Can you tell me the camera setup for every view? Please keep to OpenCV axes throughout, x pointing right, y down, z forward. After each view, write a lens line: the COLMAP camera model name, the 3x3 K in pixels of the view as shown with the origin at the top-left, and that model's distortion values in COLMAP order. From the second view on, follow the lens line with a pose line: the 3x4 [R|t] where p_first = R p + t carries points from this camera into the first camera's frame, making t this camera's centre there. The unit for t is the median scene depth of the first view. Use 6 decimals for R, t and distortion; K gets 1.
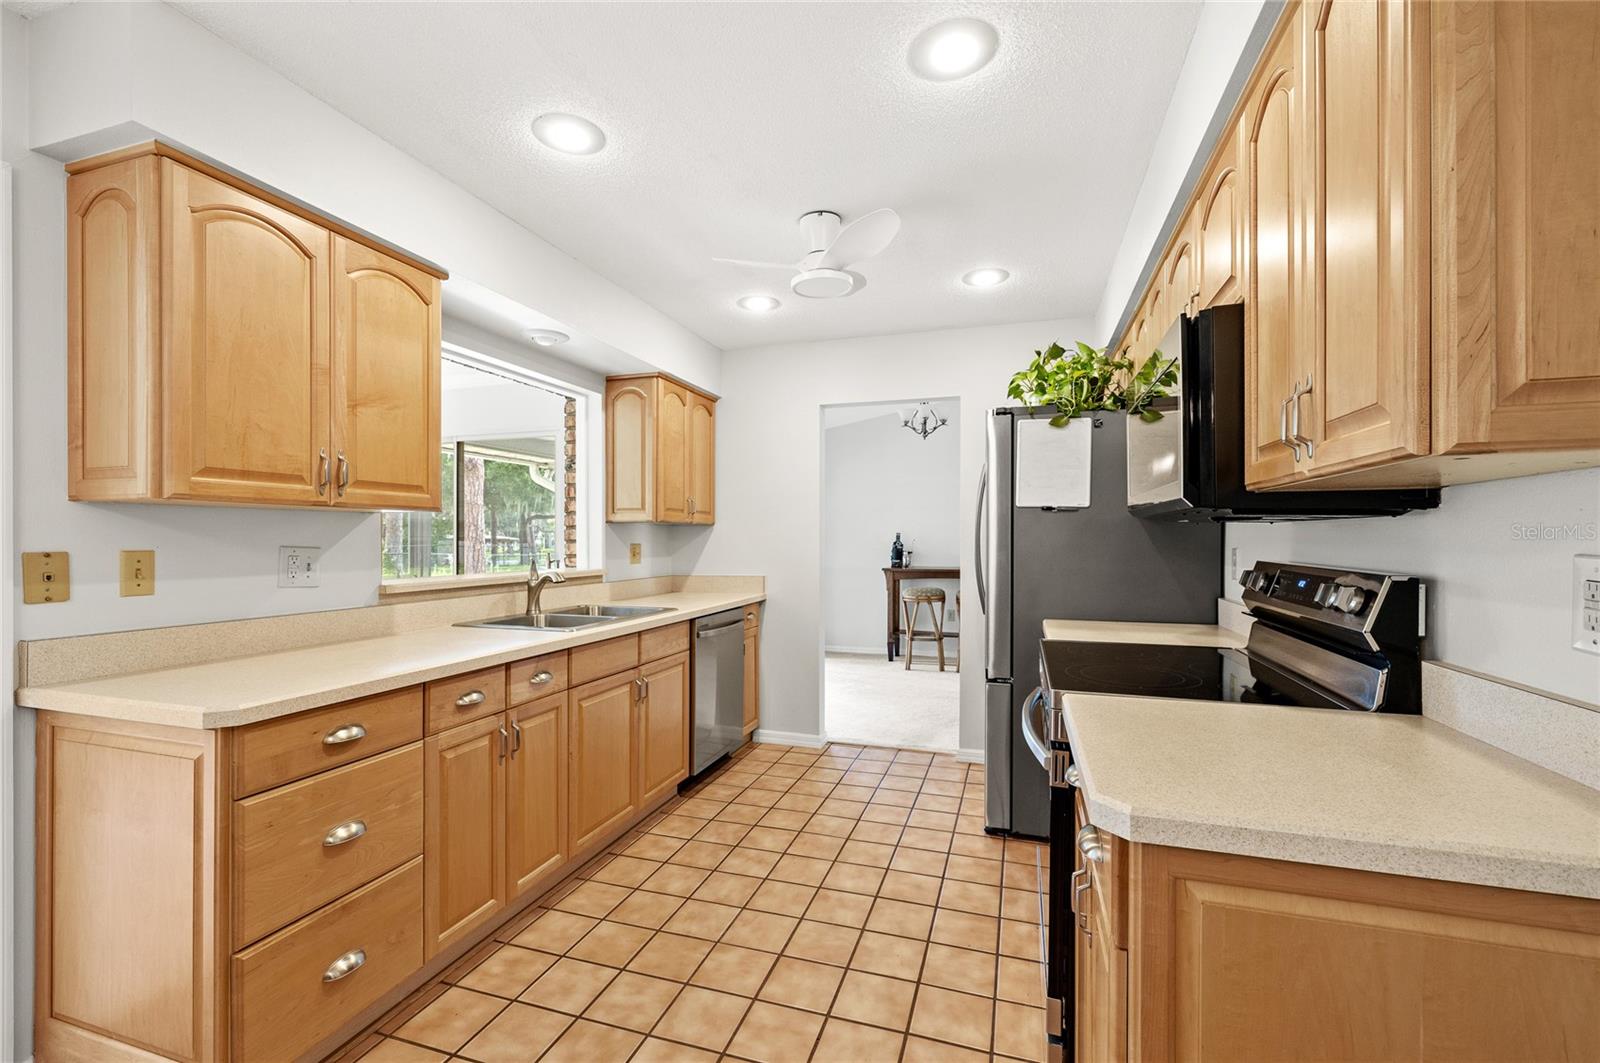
lens RADIAL K [[682.8, 0, 800.6], [0, 682.8, 538.9], [0, 0, 1]] dist [-0.001277, 0.000002]
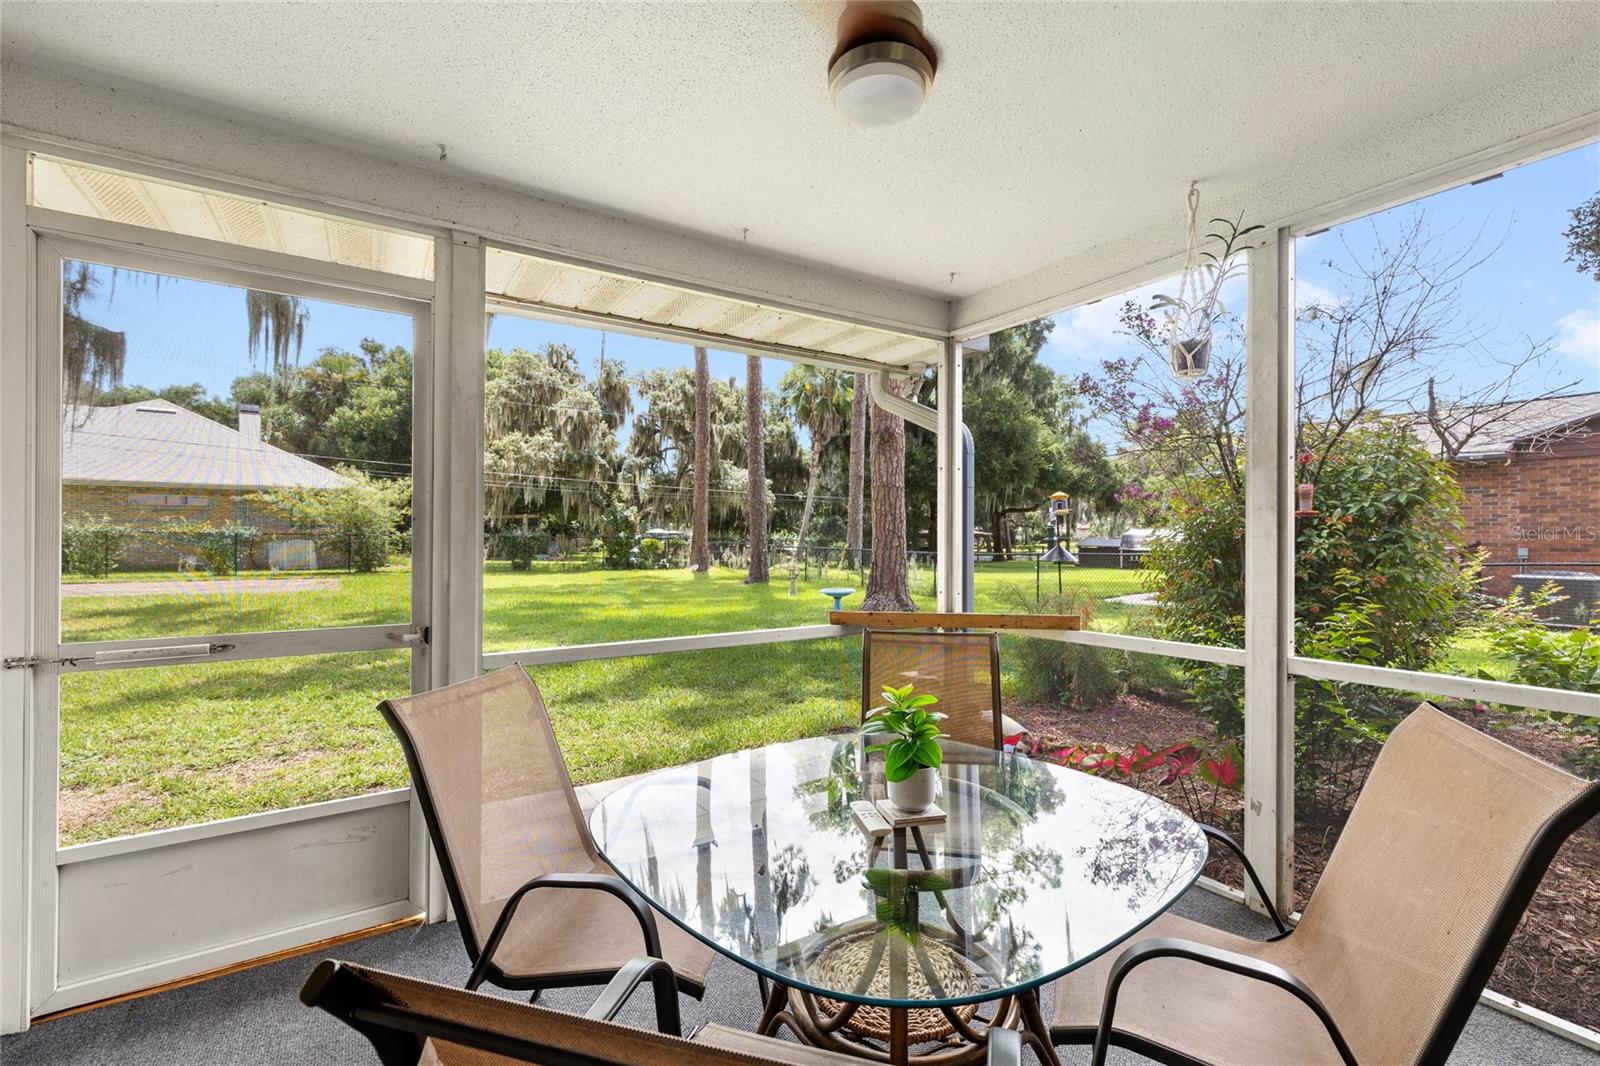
lens RADIAL K [[690.0, 0, 800.0], [0, 690.0, 533.0], [0, 0, 1]] dist [0.000732, 0.000046]
pose [[0.777006, 0.001222, -0.629492, -0.372338], [-0.002512, 0.999996, -0.001159, 0.007720], [0.629489, 0.002482, 0.777006, 1.644298]]
